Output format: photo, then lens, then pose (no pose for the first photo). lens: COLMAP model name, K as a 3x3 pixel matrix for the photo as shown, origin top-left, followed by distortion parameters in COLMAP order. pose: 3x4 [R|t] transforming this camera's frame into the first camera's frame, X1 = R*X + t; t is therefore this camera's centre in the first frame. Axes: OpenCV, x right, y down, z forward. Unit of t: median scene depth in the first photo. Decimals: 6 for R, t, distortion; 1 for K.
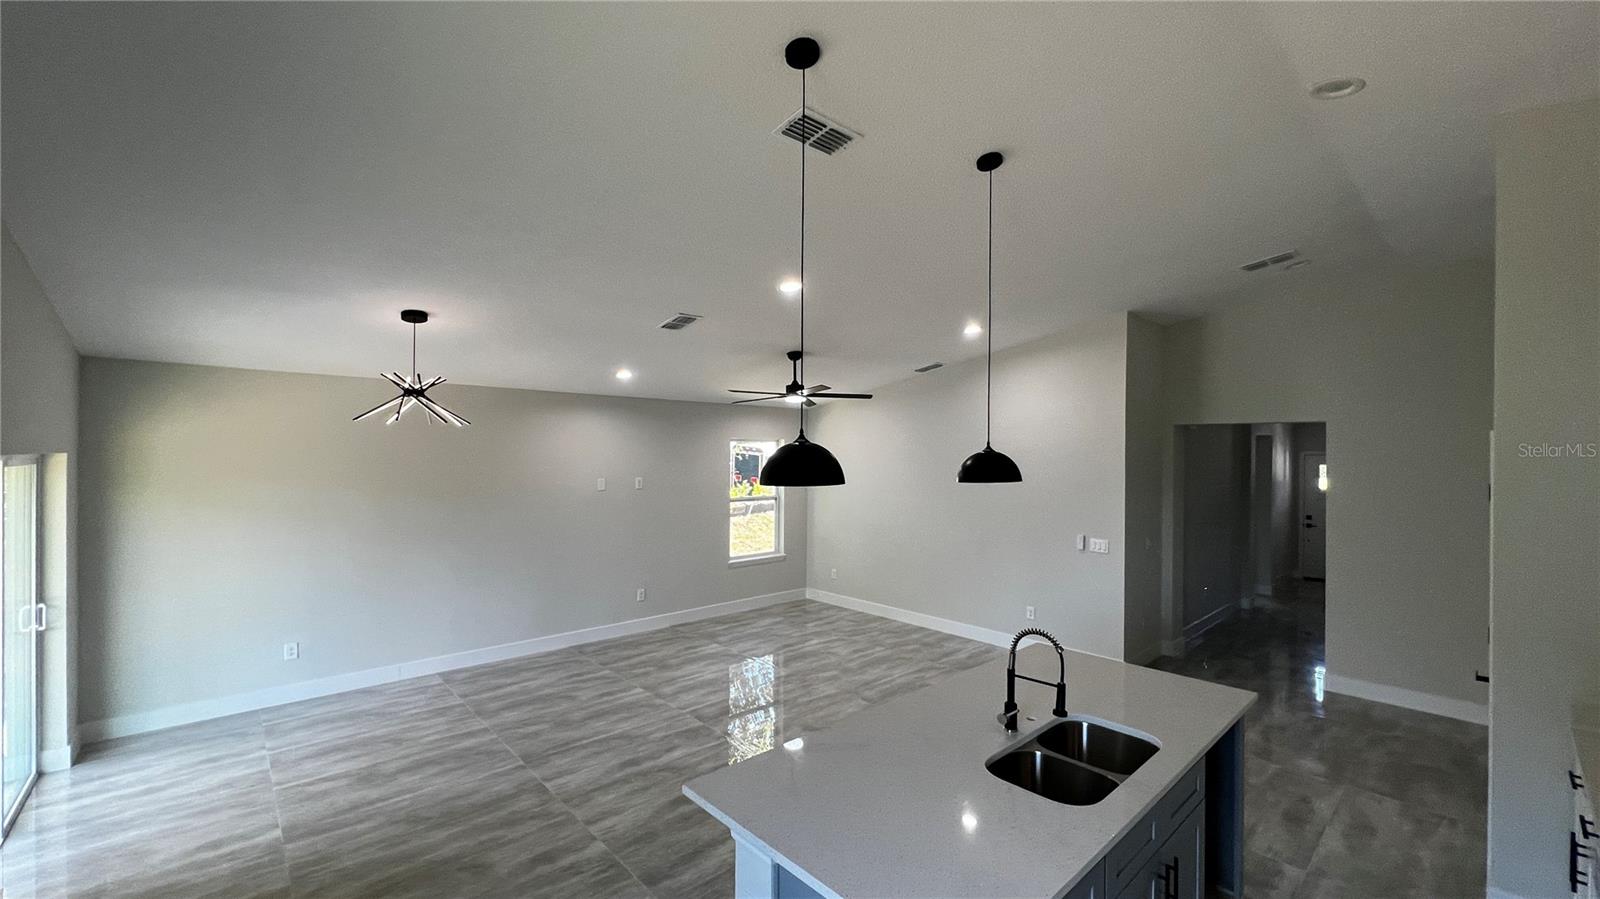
lens RADIAL K [[639.9, 0, 800.8], [0, 639.9, 464.1], [0, 0, 1]] dist [-0.000211, 0.000152]
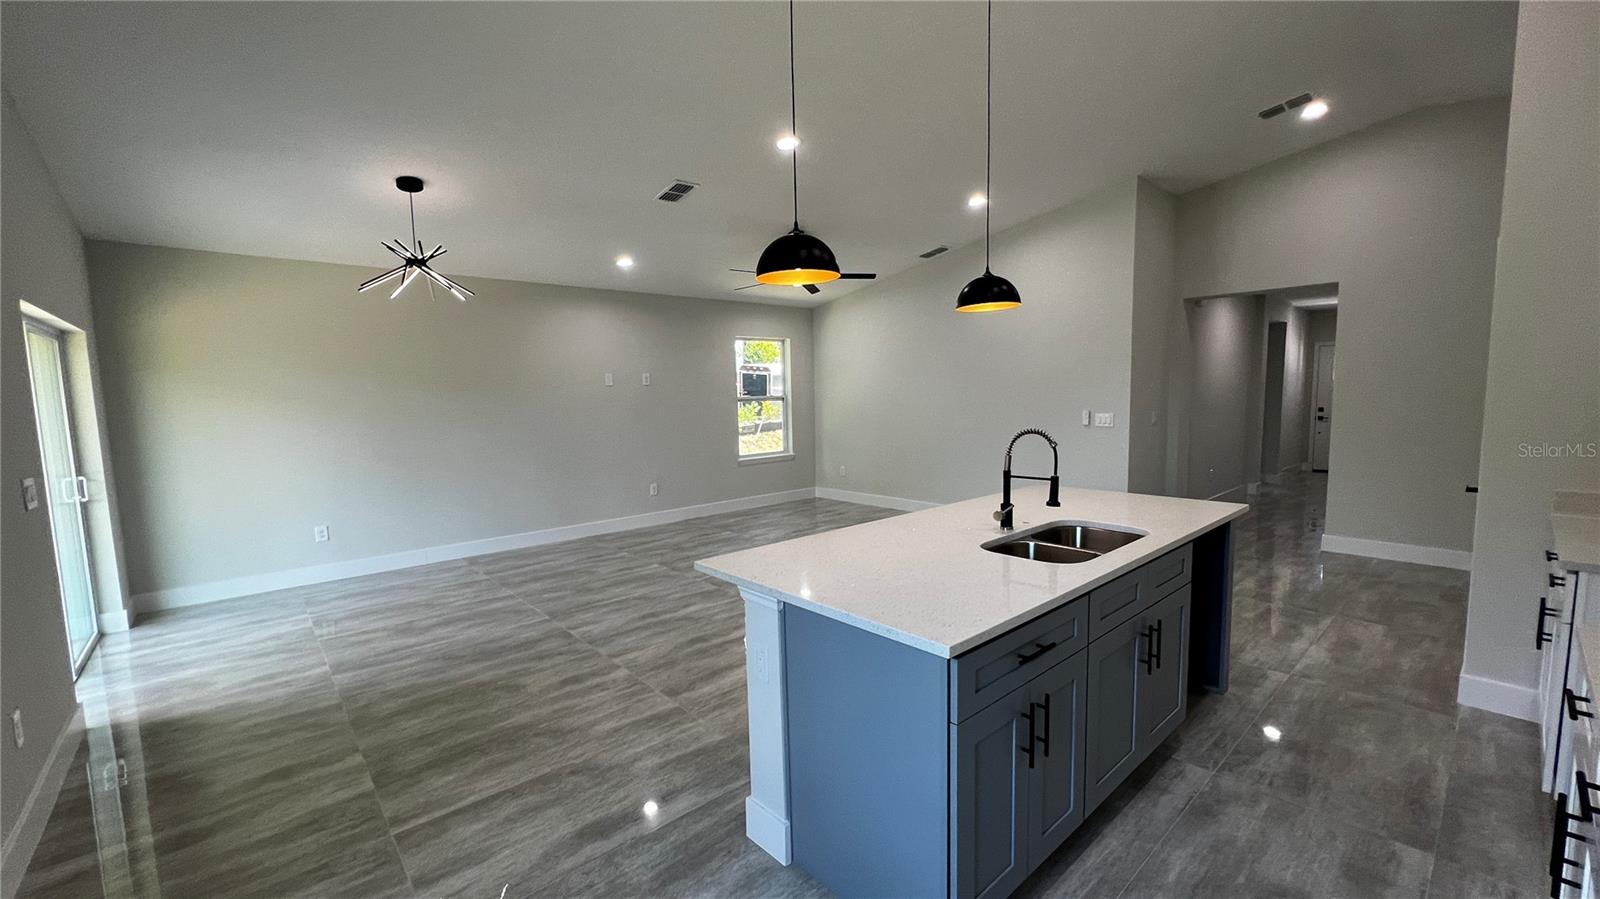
lens RADIAL K [[639.9, 0, 801.6], [0, 639.9, 464.1], [0, 0, 1]] dist [-0.000211, 0.000152]
pose [[0.999491, -0.027159, -0.016720, 0.007600], [0.028664, 0.994818, 0.097545, 0.110266], [0.013985, -0.097974, 0.995091, -0.019624]]
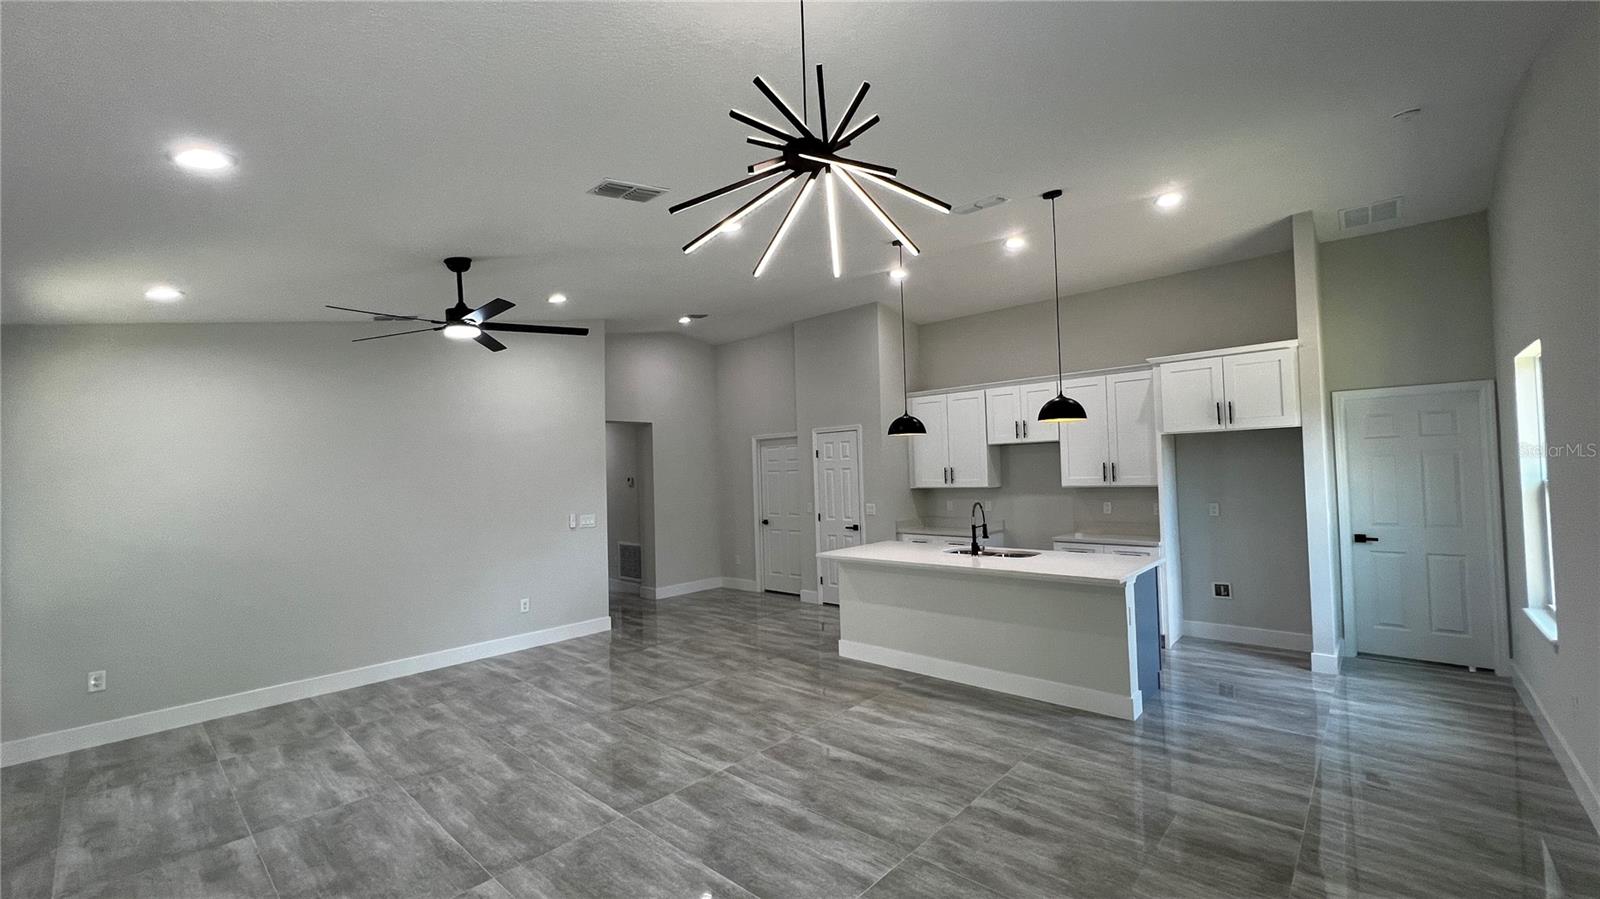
lens RADIAL K [[641.4, 0, 802.2], [0, 641.4, 445.9], [0, 0, 1]] dist [-0.003667, 0.000275]
pose [[-0.087766, 0.036023, 0.995490, -0.884810], [0.047430, 0.998364, -0.031945, 0.065160], [-0.995011, 0.044412, -0.089331, 0.934174]]
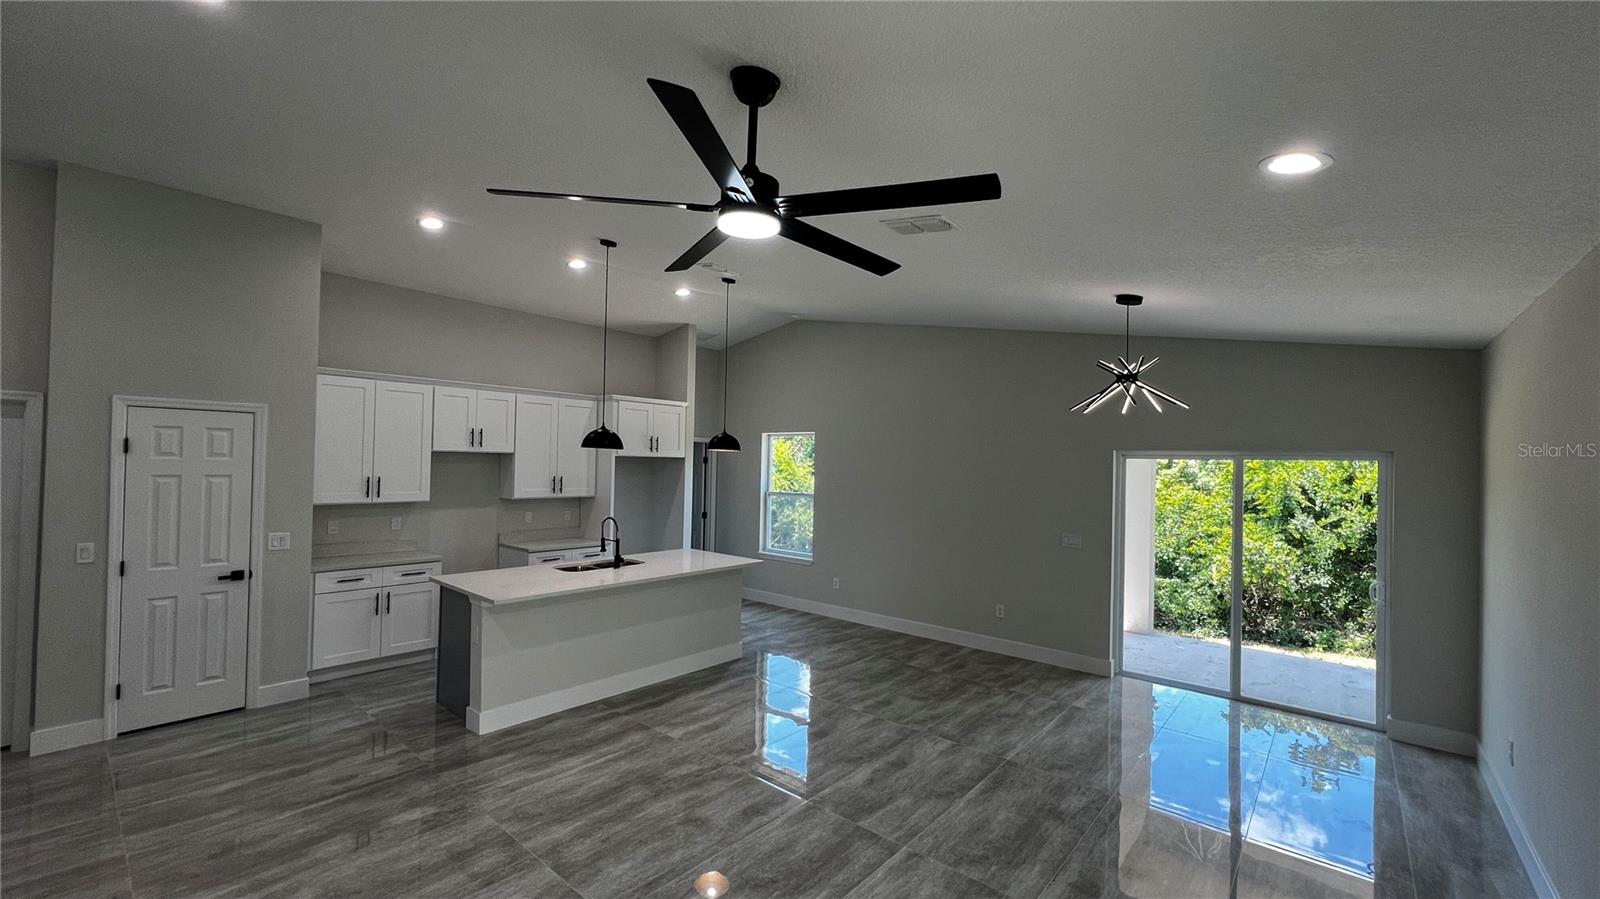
lens RADIAL K [[639.9, 0, 796.2], [0, 639.9, 445.1], [0, 0, 1]] dist [-0.000211, 0.000152]
pose [[-0.992952, -0.031464, -0.114267, 0.002613], [-0.030449, 0.999480, -0.010623, 0.014520], [0.114541, -0.007069, -0.993393, 1.718726]]
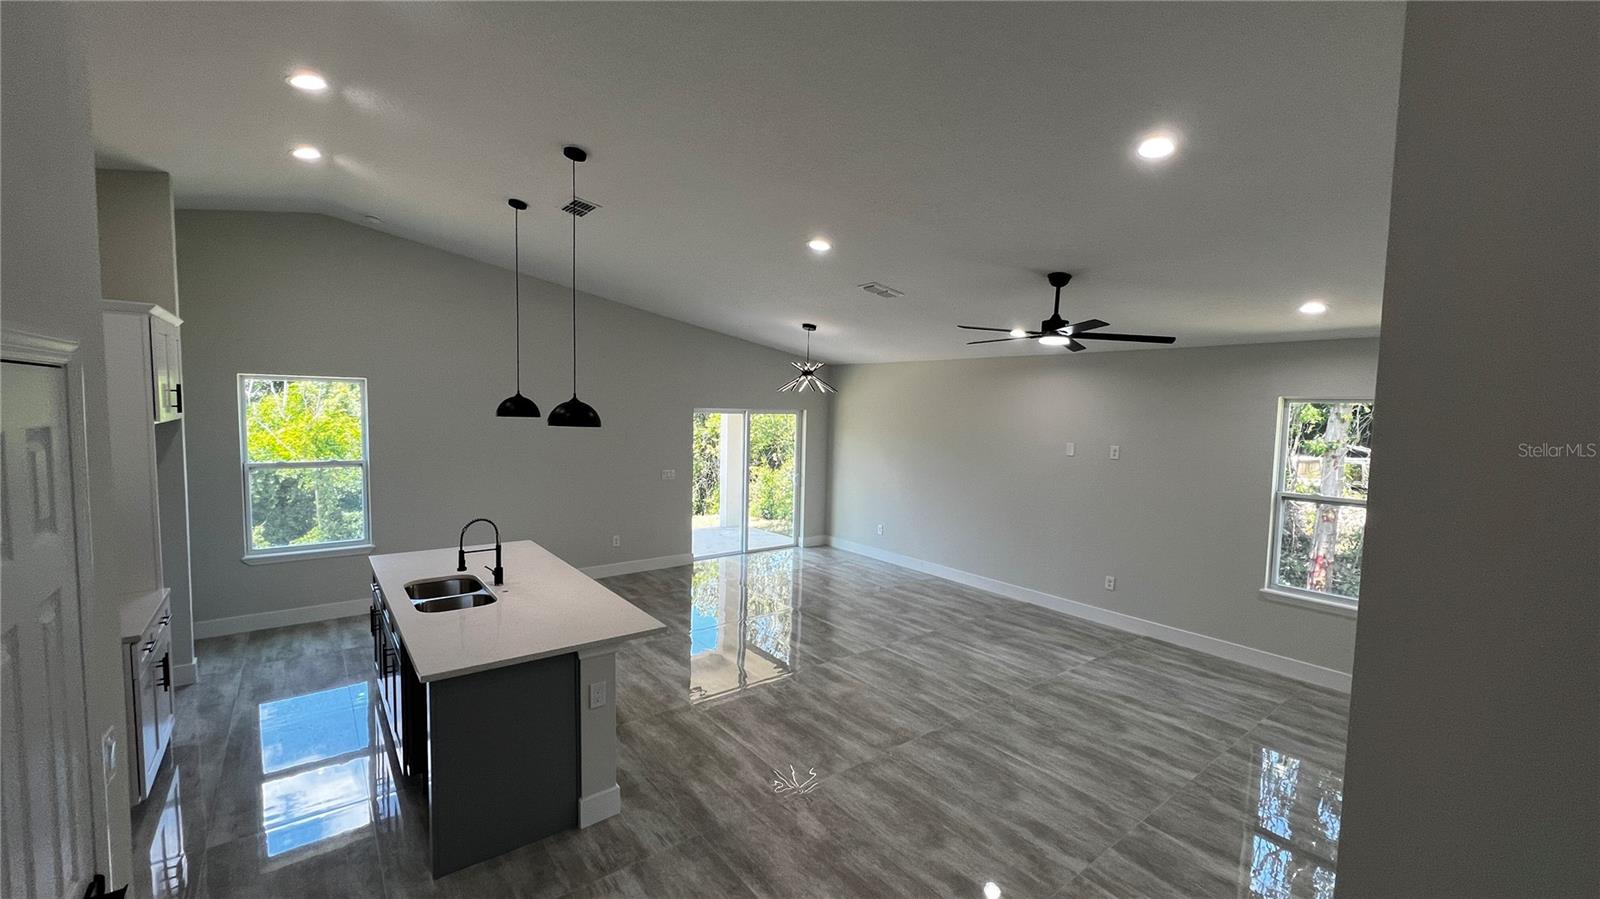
lens RADIAL K [[639.9, 0, 803.1], [0, 639.9, 455.4], [0, 0, 1]] dist [-0.000211, 0.000152]
pose [[-0.075637, 0.066965, -0.994884, 0.968638], [-0.043346, 0.996578, 0.070374, -0.013116], [0.996193, 0.048447, -0.072475, 1.000865]]
